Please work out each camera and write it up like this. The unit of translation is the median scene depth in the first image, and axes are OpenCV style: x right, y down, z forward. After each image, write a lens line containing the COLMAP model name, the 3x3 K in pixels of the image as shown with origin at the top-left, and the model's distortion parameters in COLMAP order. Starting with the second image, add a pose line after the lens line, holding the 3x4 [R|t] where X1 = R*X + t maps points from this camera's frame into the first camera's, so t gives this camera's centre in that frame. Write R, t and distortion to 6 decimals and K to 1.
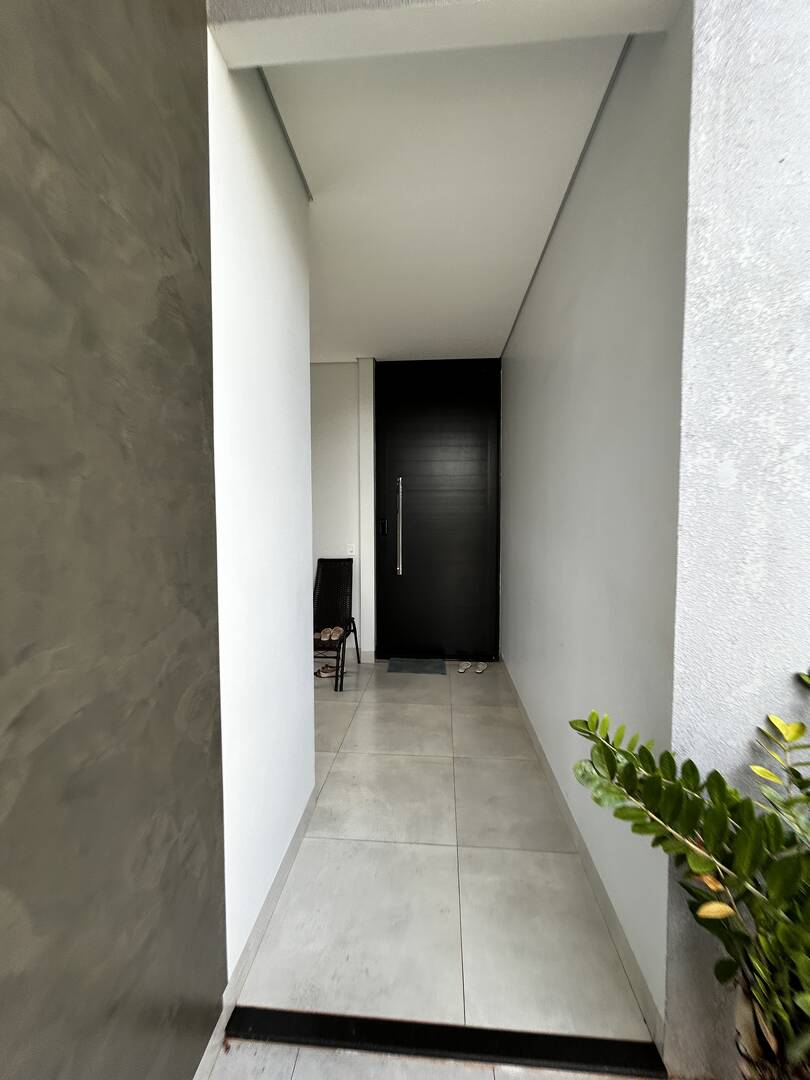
lens RADIAL K [[434.0, 0, 405.1], [0, 434.0, 536.2], [0, 0, 1]] dist [-0.000391, 0.000108]
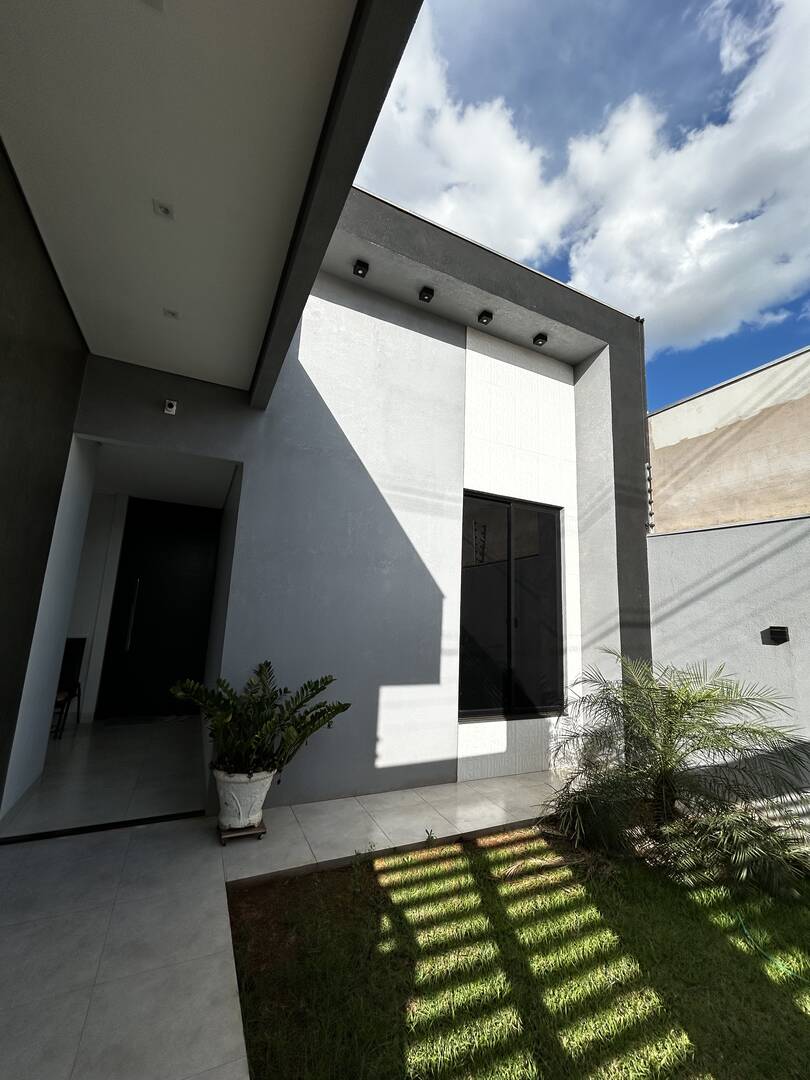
lens RADIAL K [[434.0, 0, 405.1], [0, 434.0, 536.2], [0, 0, 1]] dist [-0.000391, 0.000108]
pose [[0.866104, 0.129752, 0.482729, 0.039841], [-0.027254, 0.976544, -0.213586, 0.006670], [-0.499120, 0.171832, 0.849325, -0.663512]]
